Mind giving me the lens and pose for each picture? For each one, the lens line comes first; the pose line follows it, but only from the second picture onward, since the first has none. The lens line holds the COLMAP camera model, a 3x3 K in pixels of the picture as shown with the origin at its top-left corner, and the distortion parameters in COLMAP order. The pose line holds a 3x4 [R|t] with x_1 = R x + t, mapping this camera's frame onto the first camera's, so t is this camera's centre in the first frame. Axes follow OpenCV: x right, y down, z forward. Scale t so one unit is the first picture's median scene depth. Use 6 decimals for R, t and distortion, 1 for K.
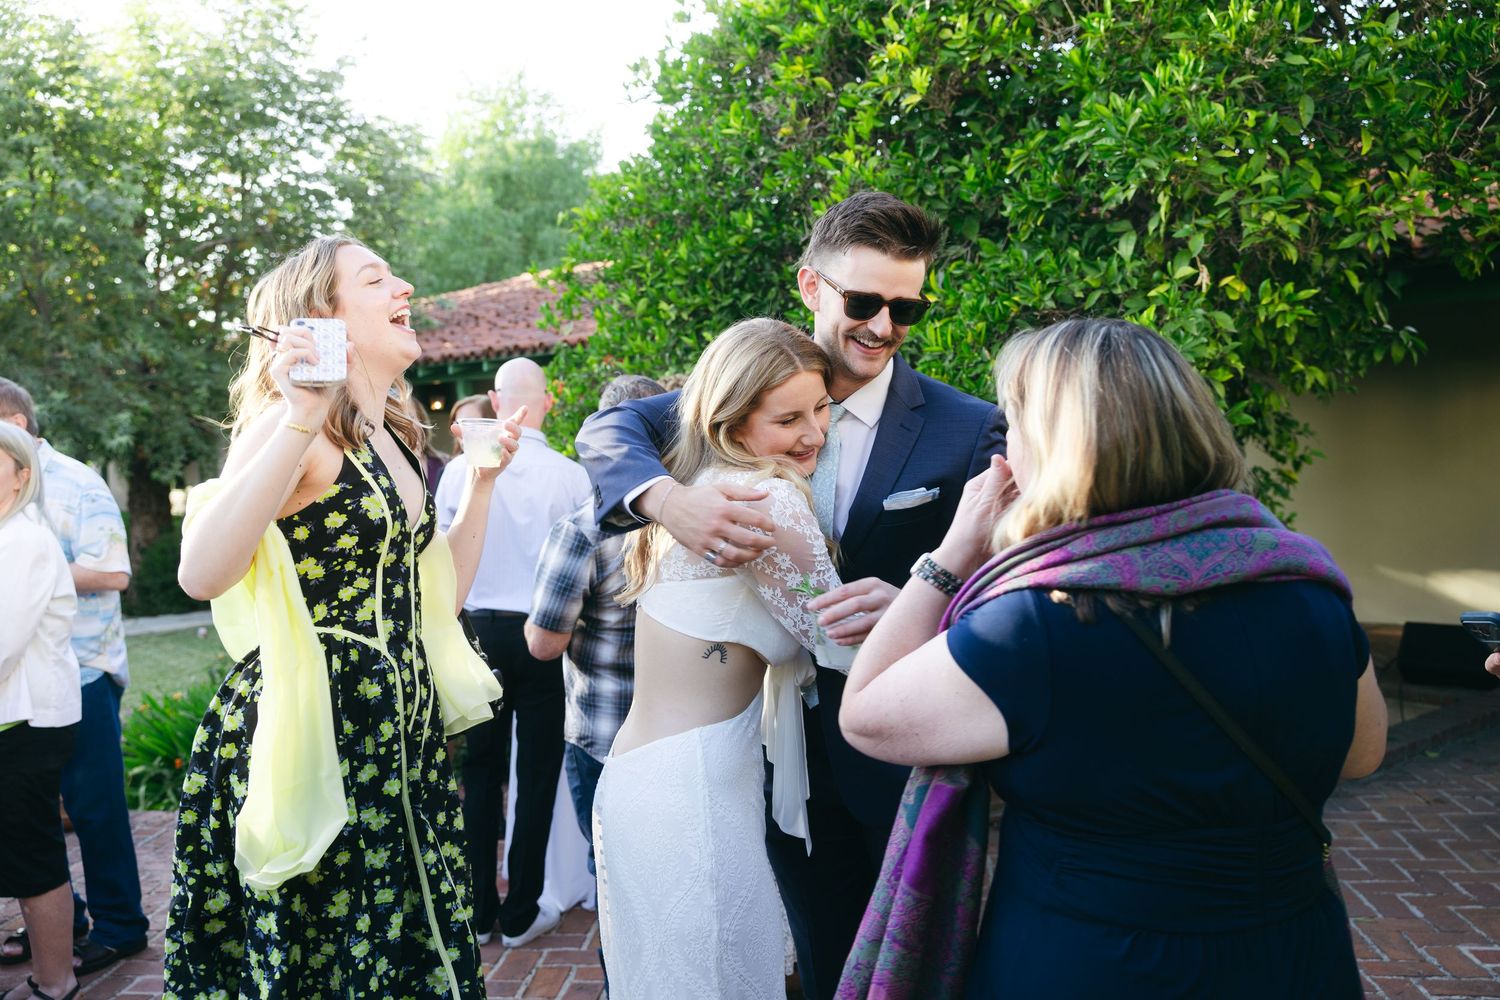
lens RADIAL K [[1381.7, 0, 750.0], [0, 1381.7, 500.0], [0, 0, 1]] dist [-0.002659, 0.008421]
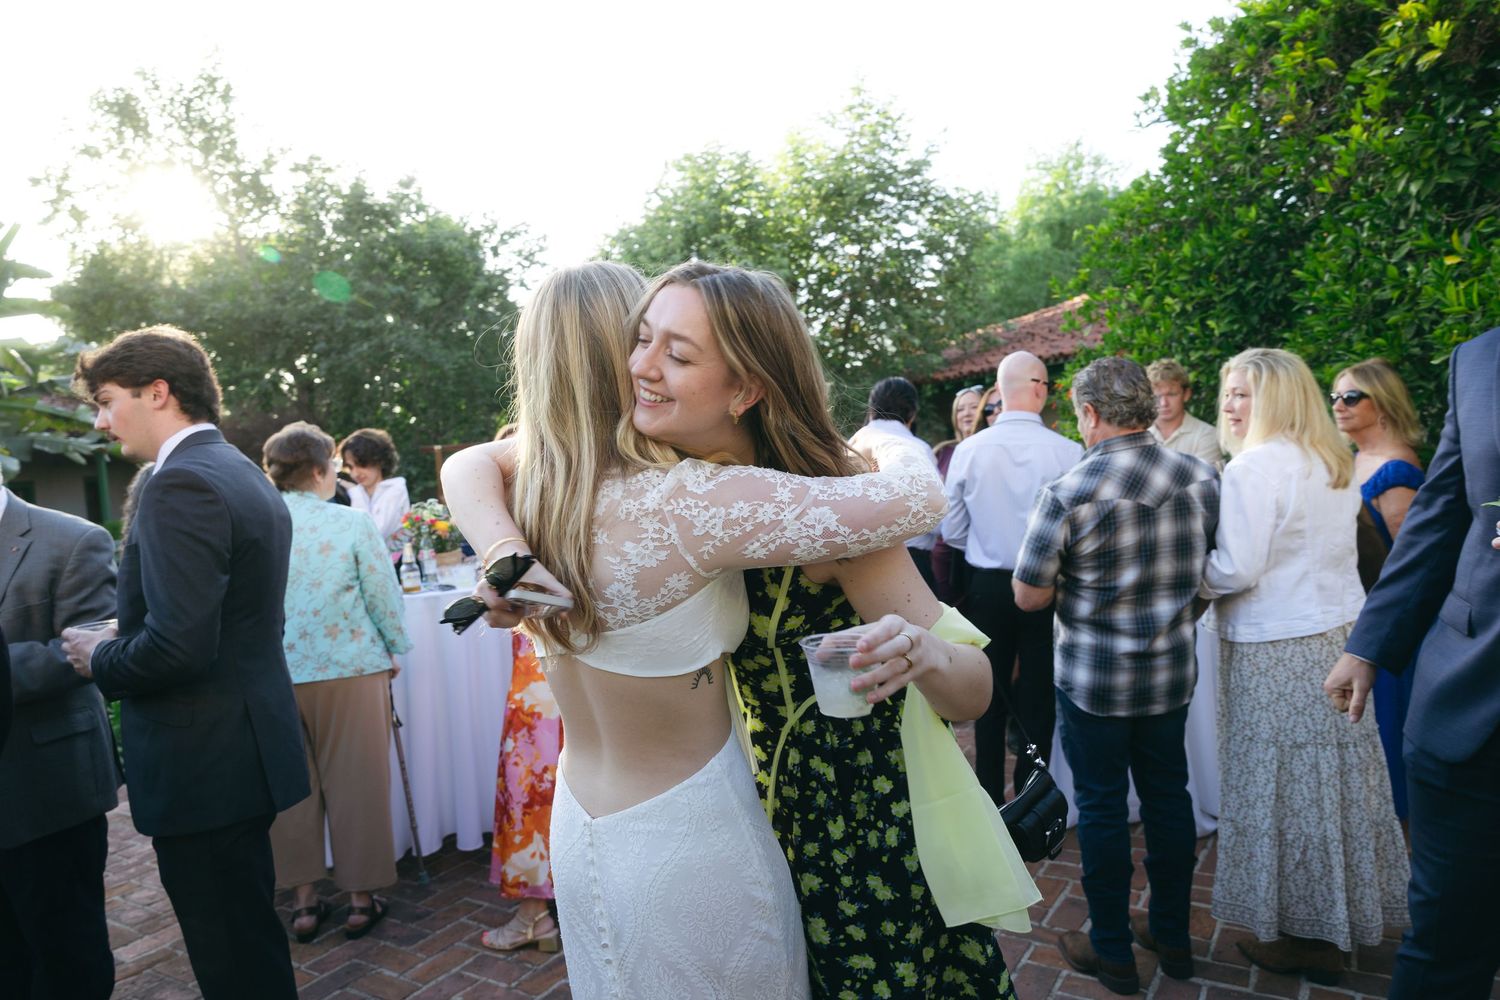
lens RADIAL K [[983.8, 0, 750.0], [0, 983.8, 500.0], [0, 0, 1]] dist [0.002351, -0.000314]
pose [[0.873371, -0.000377, -0.487055, 0.030151], [0.010045, 0.999801, 0.017239, 0.005438], [0.486951, -0.019949, 0.873201, 0.124375]]
